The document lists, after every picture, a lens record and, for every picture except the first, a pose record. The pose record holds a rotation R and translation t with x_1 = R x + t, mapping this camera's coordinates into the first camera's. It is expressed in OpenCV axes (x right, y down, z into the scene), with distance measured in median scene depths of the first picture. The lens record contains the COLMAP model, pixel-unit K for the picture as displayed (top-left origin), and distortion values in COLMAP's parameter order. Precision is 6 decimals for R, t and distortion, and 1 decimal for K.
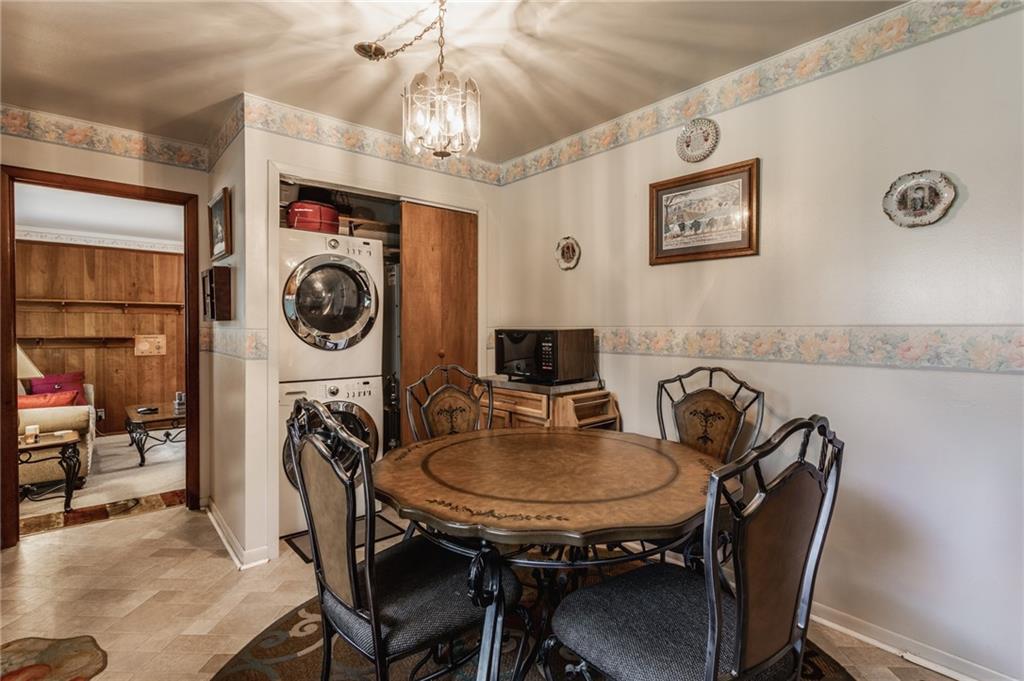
lens RADIAL K [[492.2, 0, 506.8], [0, 492.2, 333.6], [0, 0, 1]] dist [-0.000295, 0.001270]
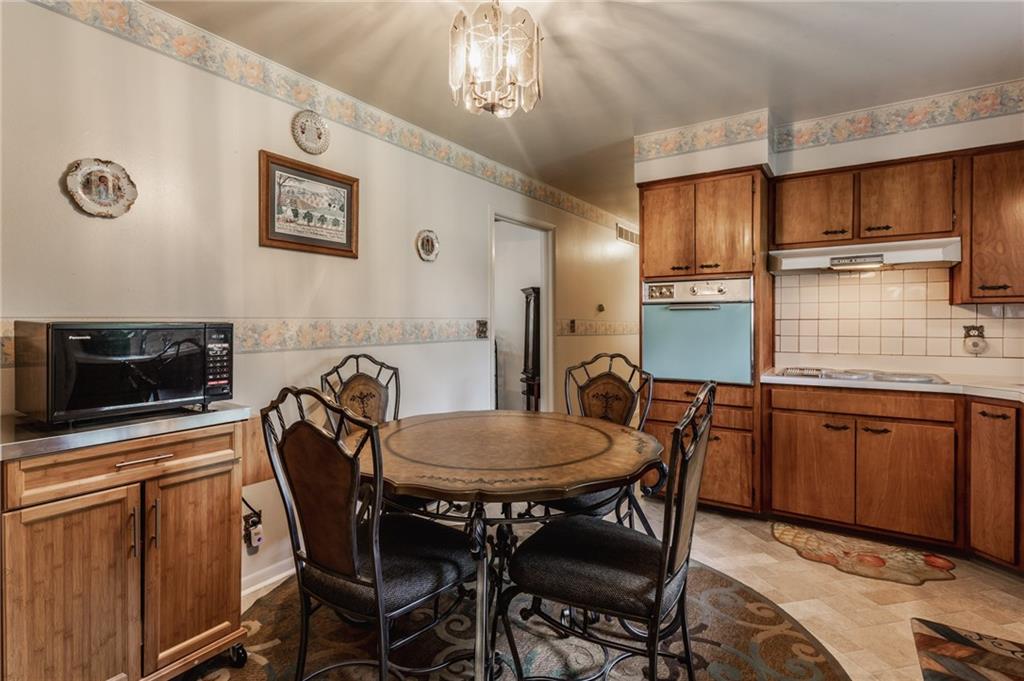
lens RADIAL K [[492.2, 0, 506.8], [0, 492.2, 333.6], [0, 0, 1]] dist [-0.000295, 0.001270]
pose [[-0.260756, -0.028044, 0.964997, -0.660421], [0.013493, 0.999374, 0.032689, -0.010339], [-0.965310, 0.021545, -0.260215, 0.842282]]
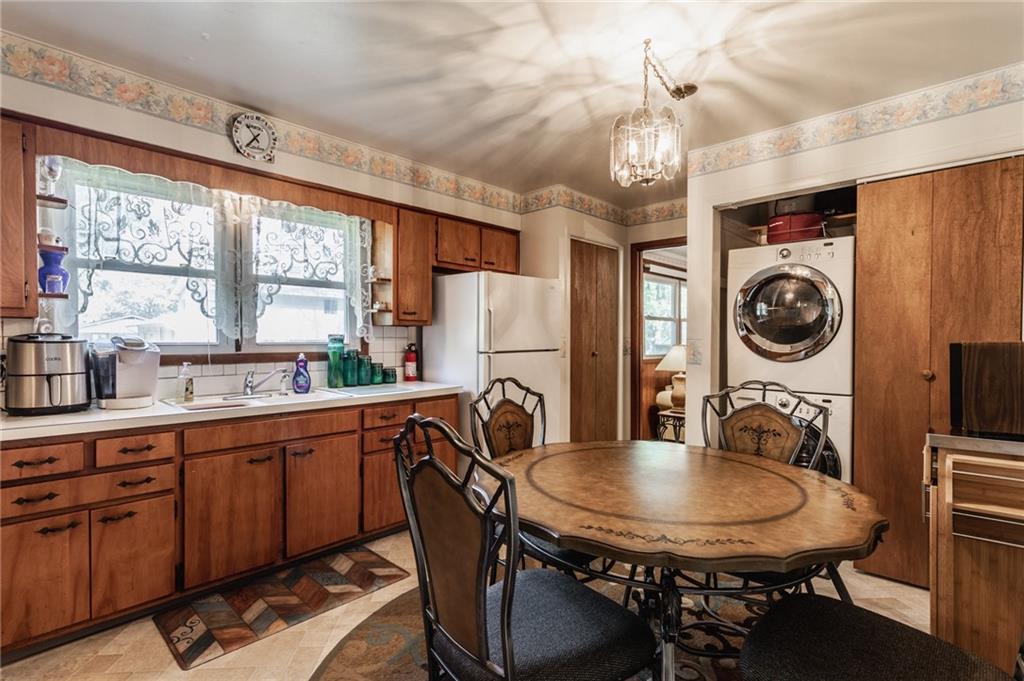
lens RADIAL K [[492.2, 0, 506.8], [0, 492.2, 333.6], [0, 0, 1]] dist [-0.000295, 0.001270]
pose [[0.101601, -0.007514, -0.994797, 1.184605], [-0.019514, 0.999764, -0.009545, -0.003003], [0.994634, 0.020382, 0.101430, 0.733990]]
